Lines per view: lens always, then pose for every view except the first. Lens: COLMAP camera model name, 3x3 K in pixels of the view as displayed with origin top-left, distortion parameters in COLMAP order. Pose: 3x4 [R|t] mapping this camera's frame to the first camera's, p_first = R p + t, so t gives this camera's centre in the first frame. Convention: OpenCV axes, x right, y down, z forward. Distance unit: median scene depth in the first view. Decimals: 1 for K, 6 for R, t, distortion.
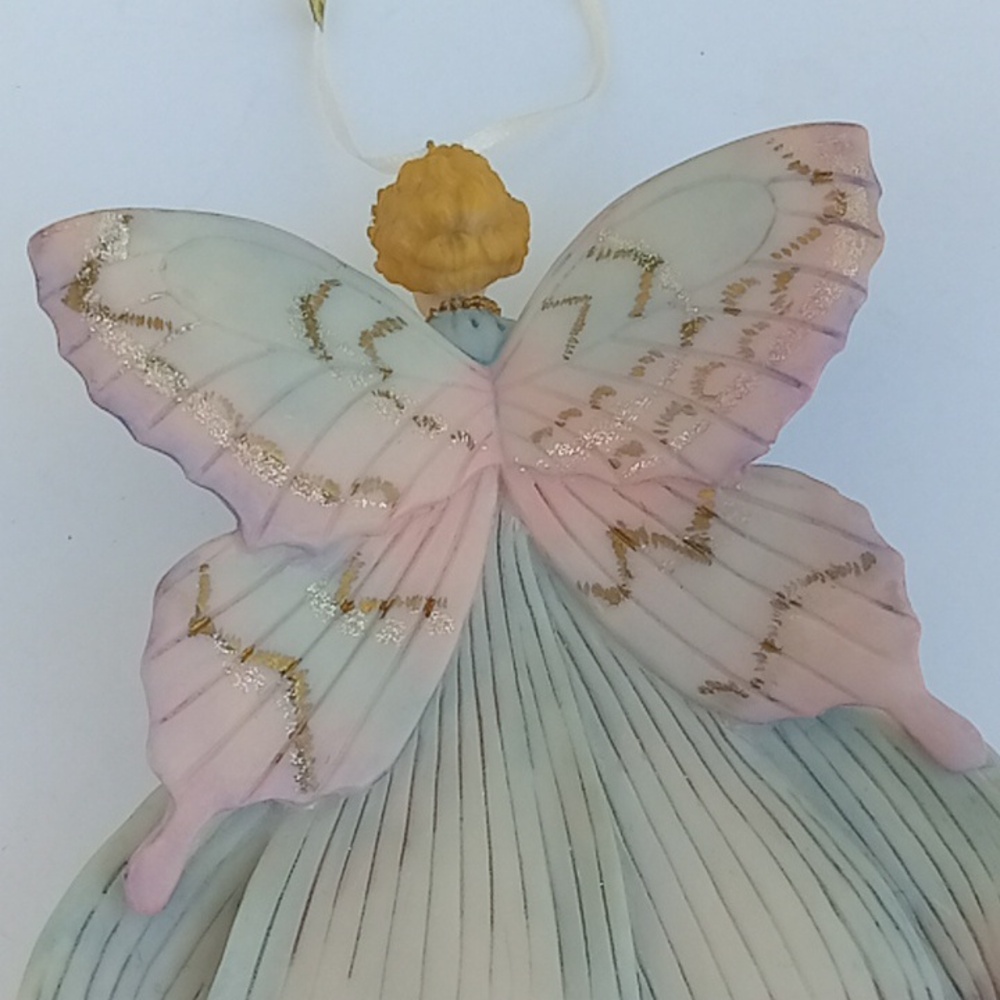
lens RADIAL K [[1581.3, 0, 468.7], [0, 1581.3, 499.7], [0, 0, 1]] dist [0.039674, 0.073764]
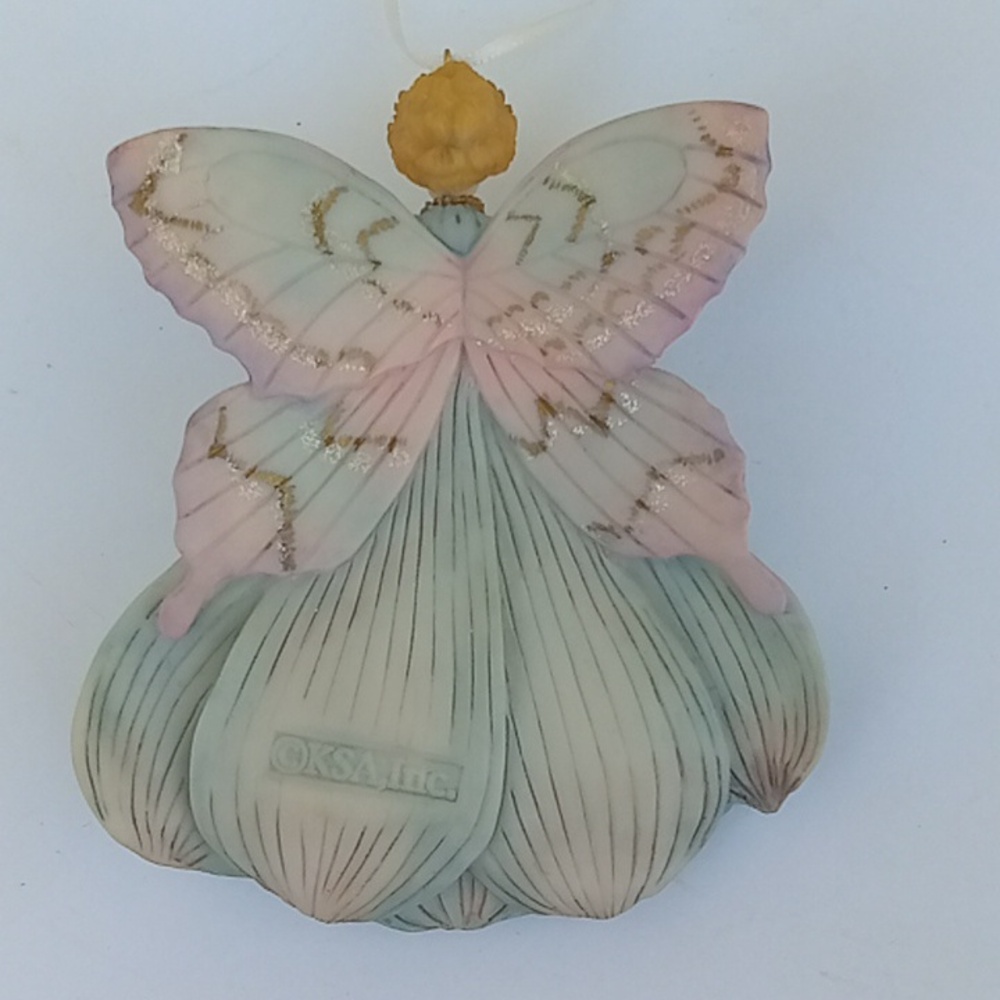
lens RADIAL K [[1581.3, 0, 468.7], [0, 1581.3, 499.7], [0, 0, 1]] dist [0.039674, 0.073764]
pose [[0.982335, 0.129565, -0.135021, 0.229232], [-0.086121, 0.953598, 0.288502, -0.284633], [0.166135, -0.271778, 0.947911, -0.283036]]
